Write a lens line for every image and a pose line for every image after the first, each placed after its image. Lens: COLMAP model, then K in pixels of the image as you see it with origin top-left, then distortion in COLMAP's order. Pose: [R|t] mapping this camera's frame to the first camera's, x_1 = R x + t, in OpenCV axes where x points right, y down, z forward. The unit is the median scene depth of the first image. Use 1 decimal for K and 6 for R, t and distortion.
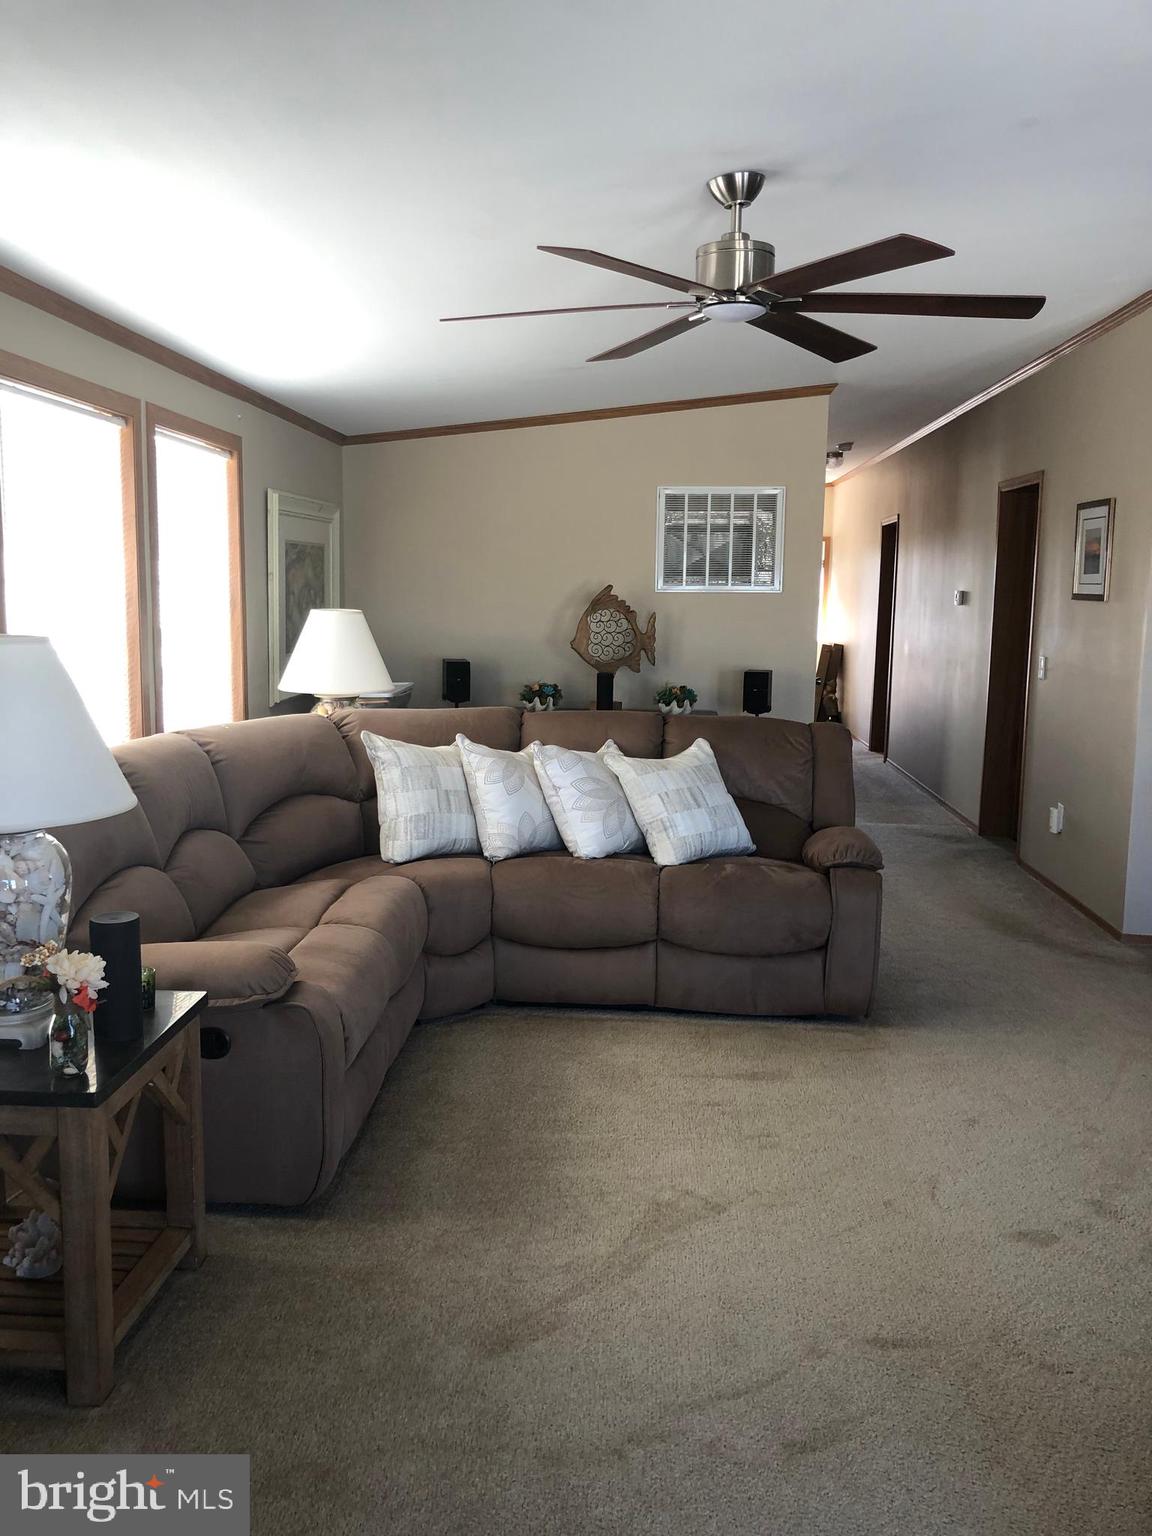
lens RADIAL K [[1257.0, 0, 576.0], [0, 1257.0, 731.9], [0, 0, 1]] dist [0.012225, -0.002383]
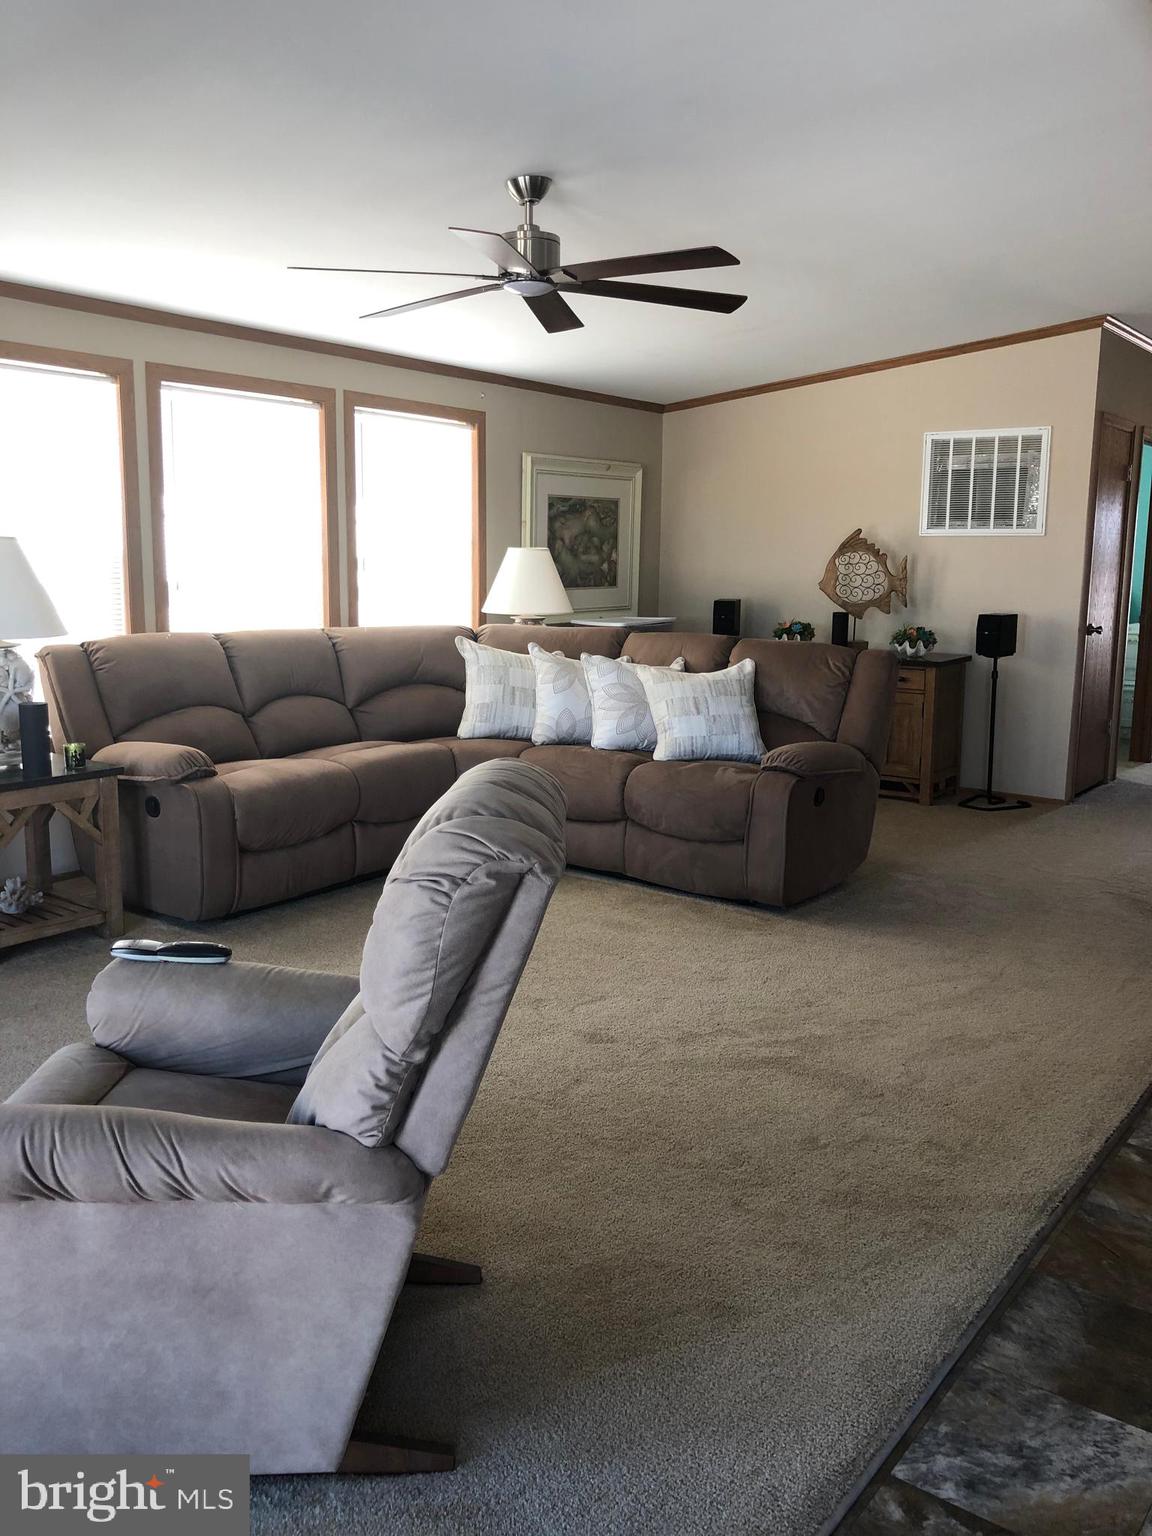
lens RADIAL K [[1231.0, 0, 567.4], [0, 1231.0, 744.2], [0, 0, 1]] dist [0.018738, -0.093323]
pose [[0.852385, 0.080787, -0.516637, 0.537357], [-0.060826, 0.996605, 0.055485, 0.029847], [0.519366, -0.015869, 0.854405, -0.018967]]
